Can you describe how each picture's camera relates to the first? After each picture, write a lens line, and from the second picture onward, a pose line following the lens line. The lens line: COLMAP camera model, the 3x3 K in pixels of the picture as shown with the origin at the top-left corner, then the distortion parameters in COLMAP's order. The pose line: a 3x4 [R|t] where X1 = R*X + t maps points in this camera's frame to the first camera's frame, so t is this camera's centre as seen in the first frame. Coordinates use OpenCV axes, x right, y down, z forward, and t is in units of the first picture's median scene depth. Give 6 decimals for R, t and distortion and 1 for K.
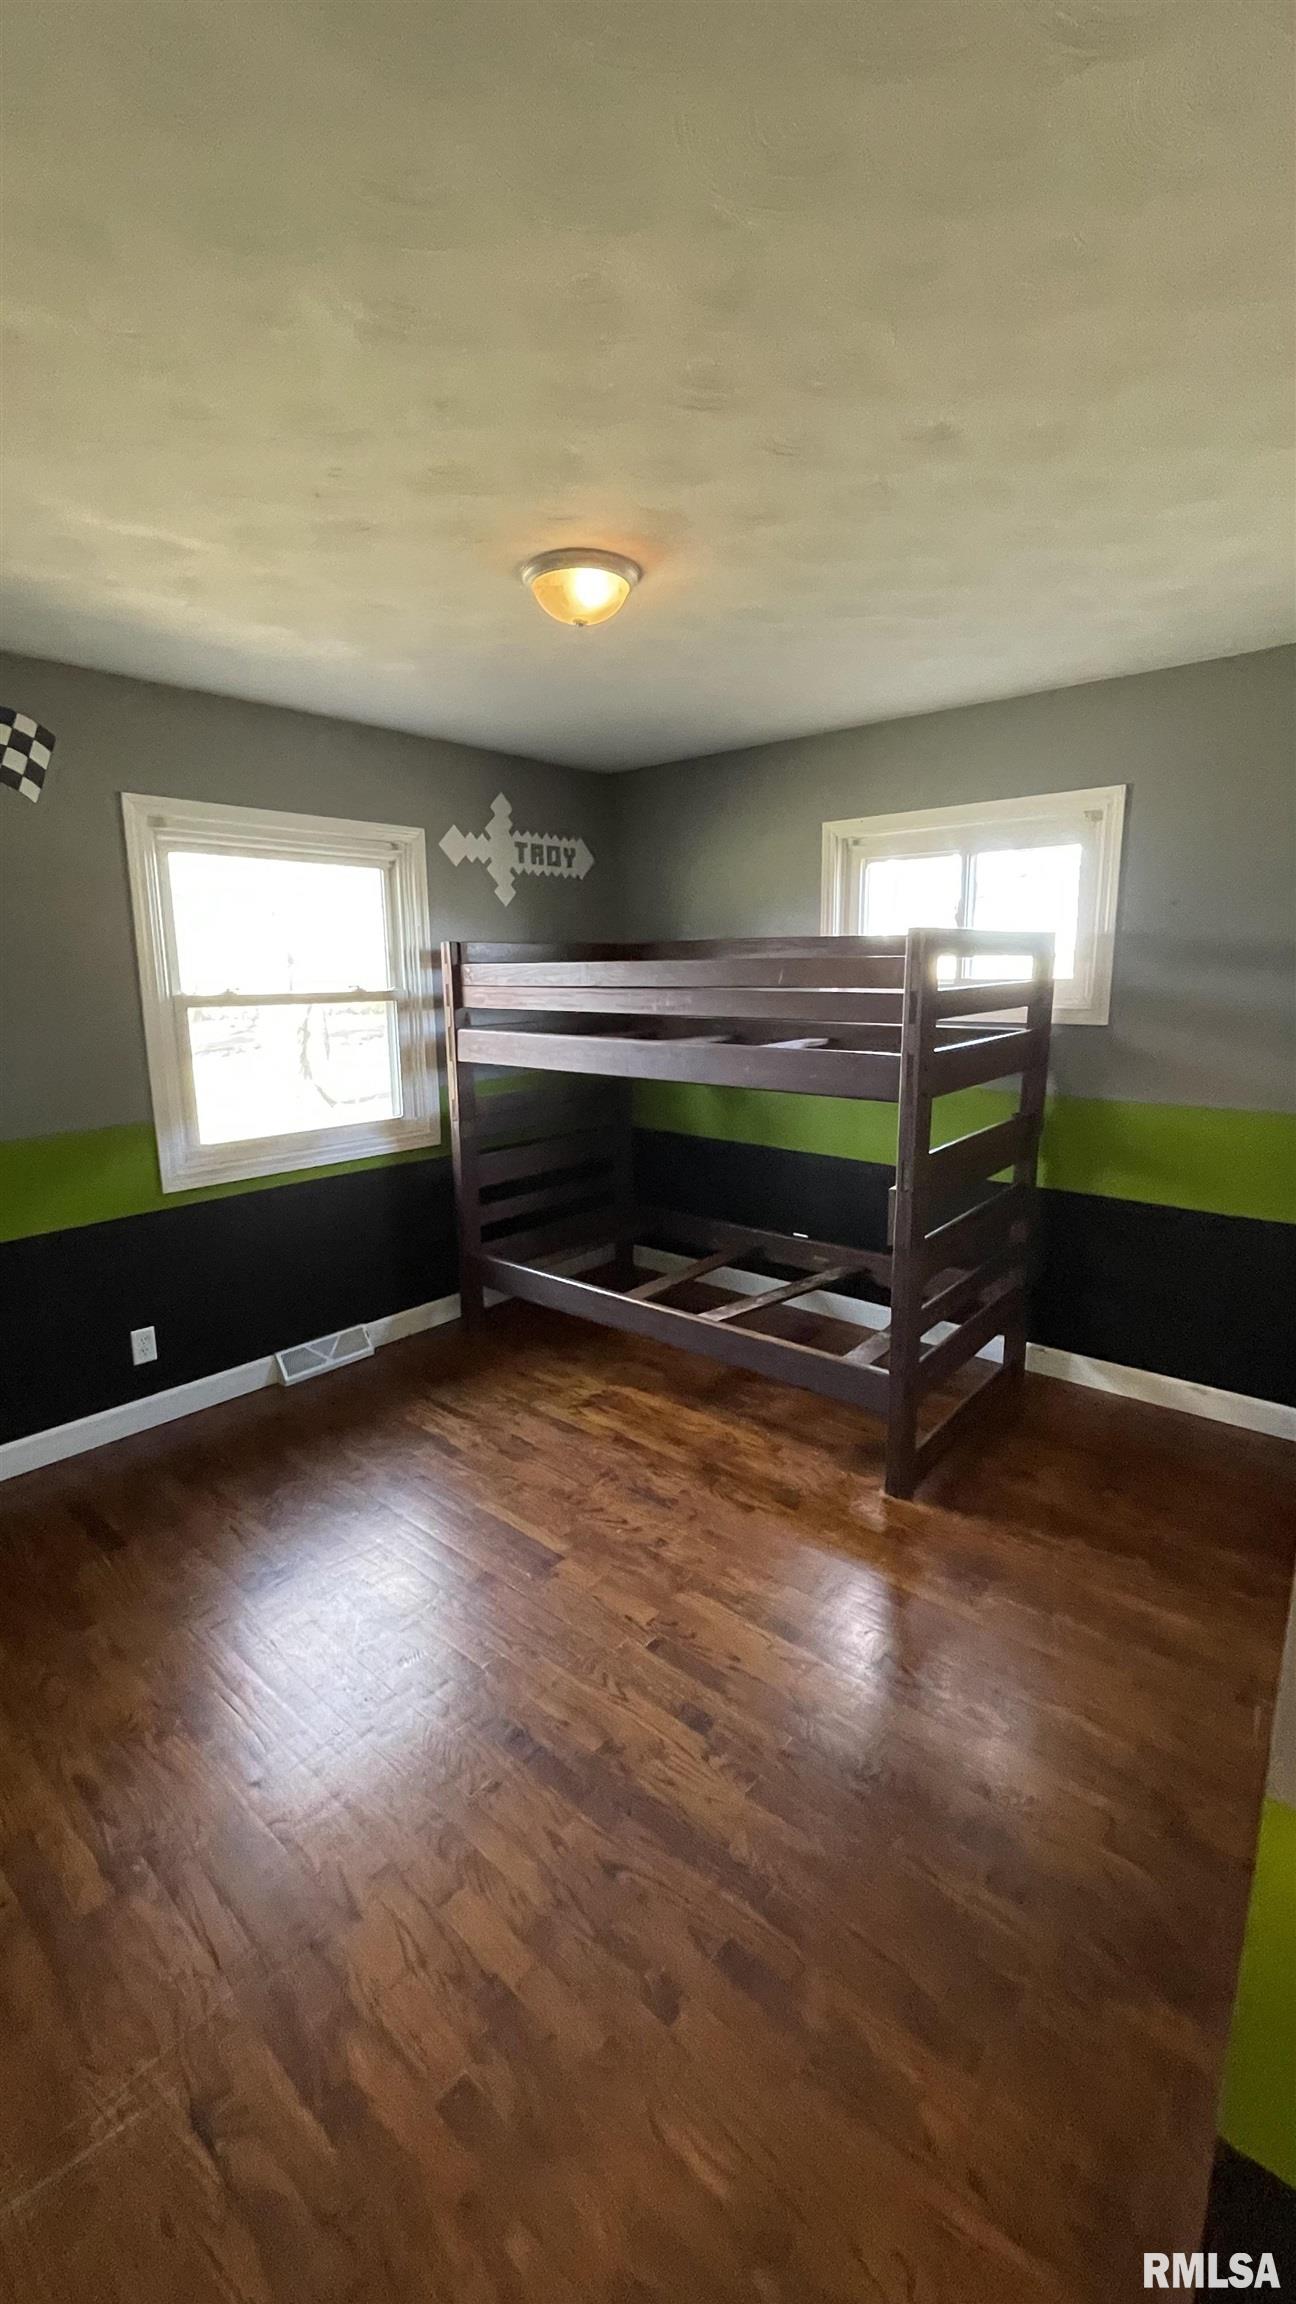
lens RADIAL K [[946.1, 0, 655.2], [0, 946.1, 1150.3], [0, 0, 1]] dist [0.000914, -0.000892]
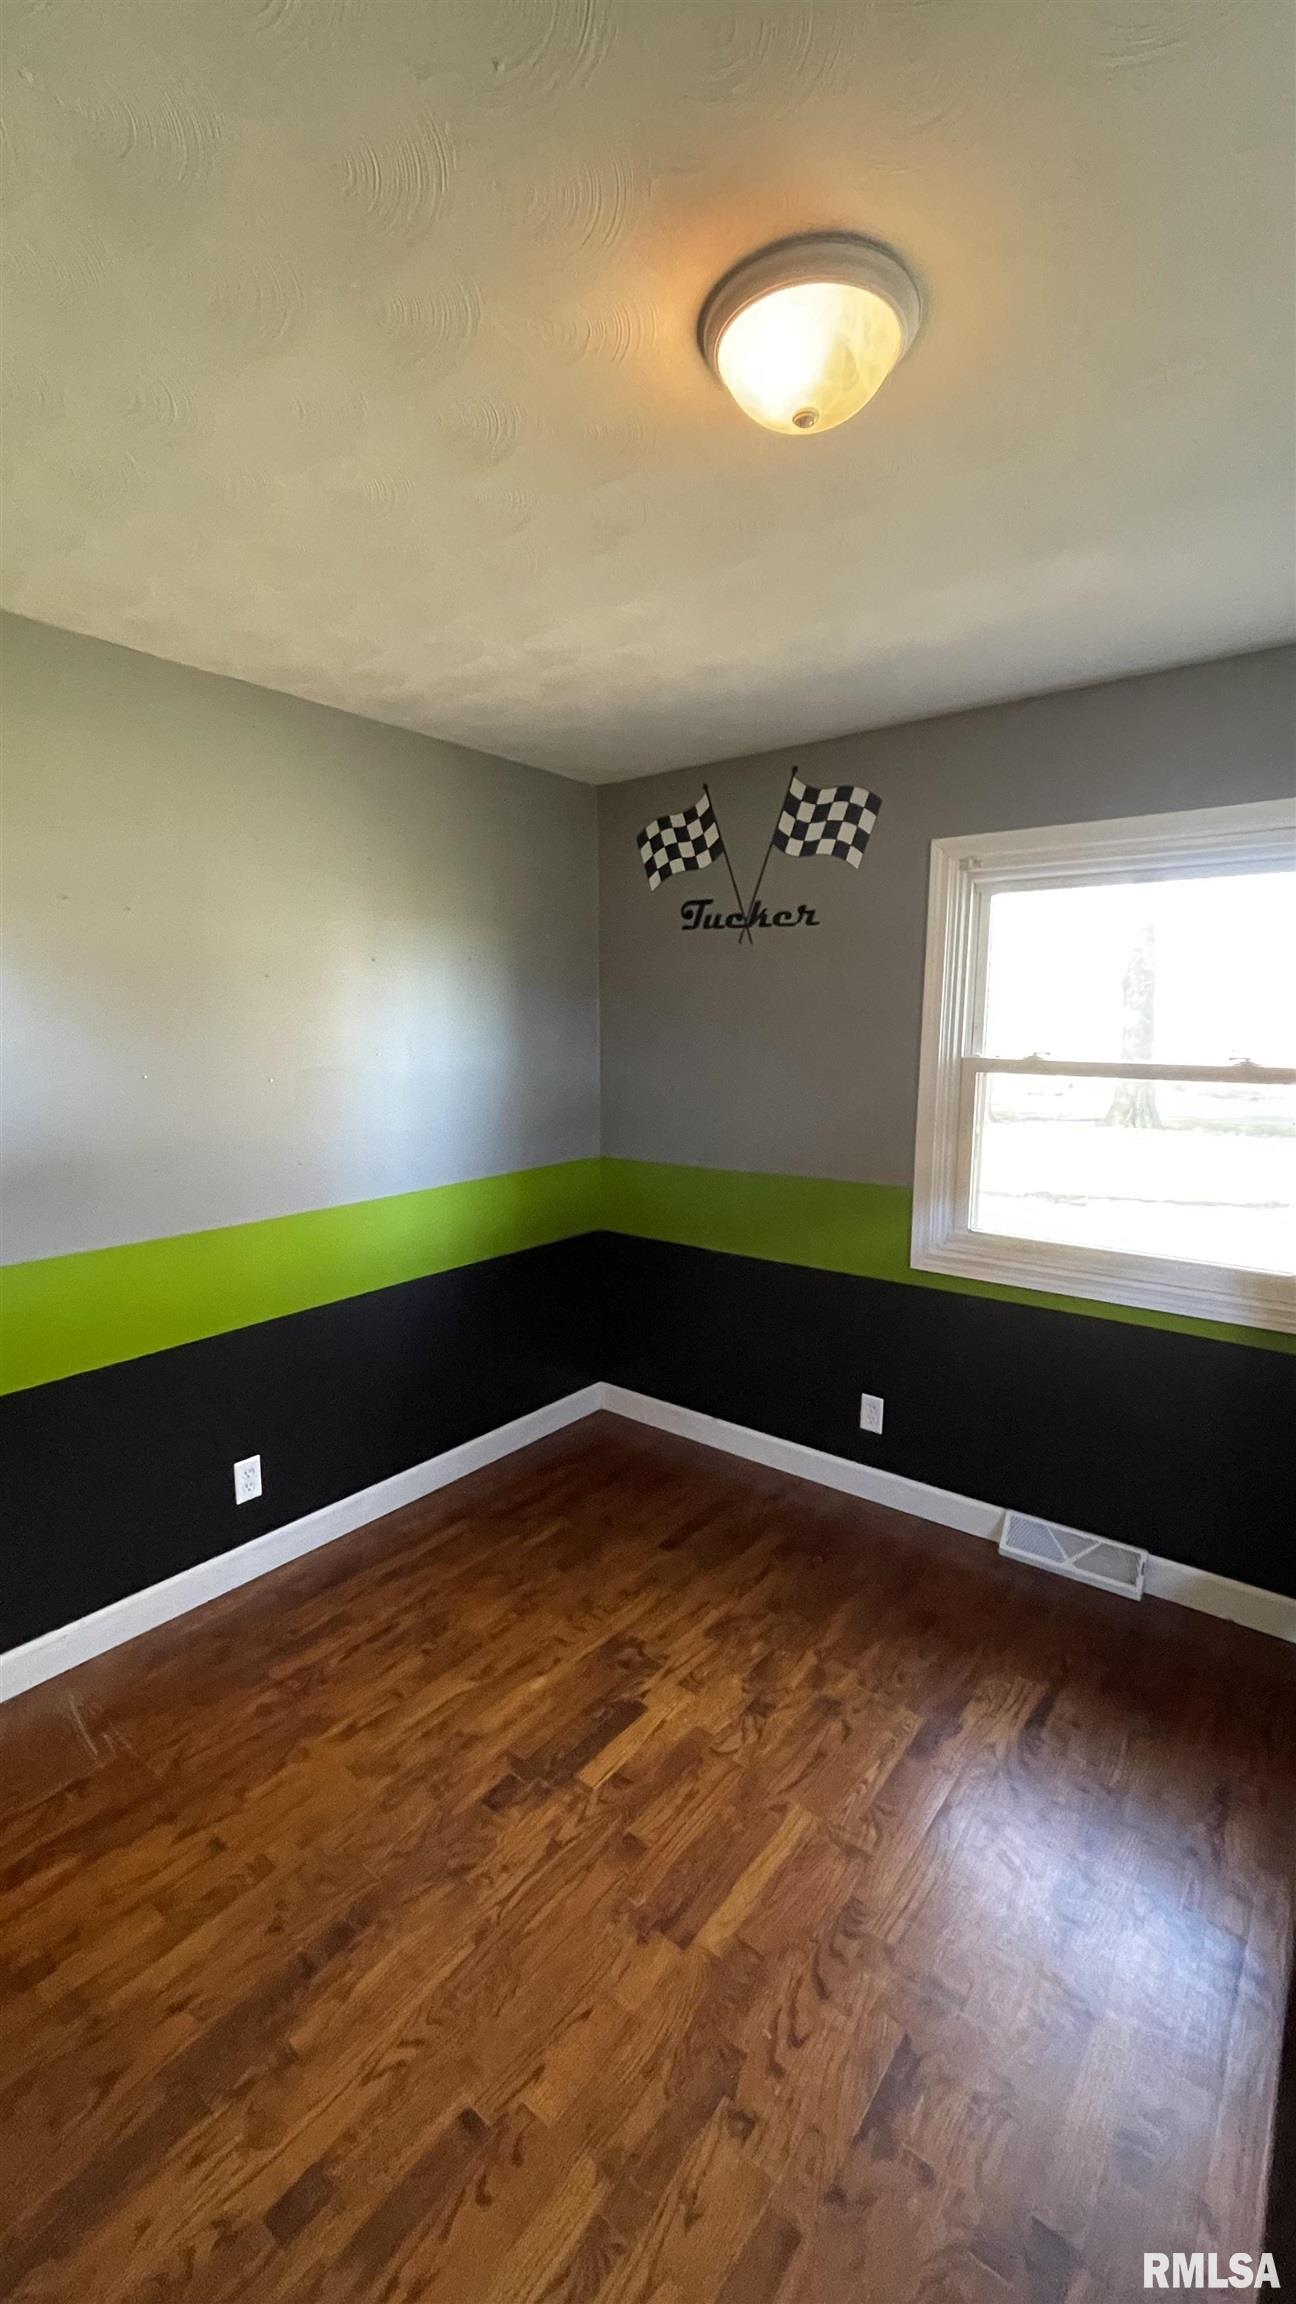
lens RADIAL K [[946.1, 0, 647.8], [0, 946.1, 1149.3], [0, 0, 1]] dist [0.000914, -0.000892]
pose [[0.036068, 0.144567, -0.988837, 0.376931], [-0.195680, 0.971349, 0.134873, -0.144804], [0.980004, 0.188631, 0.063323, 0.688052]]
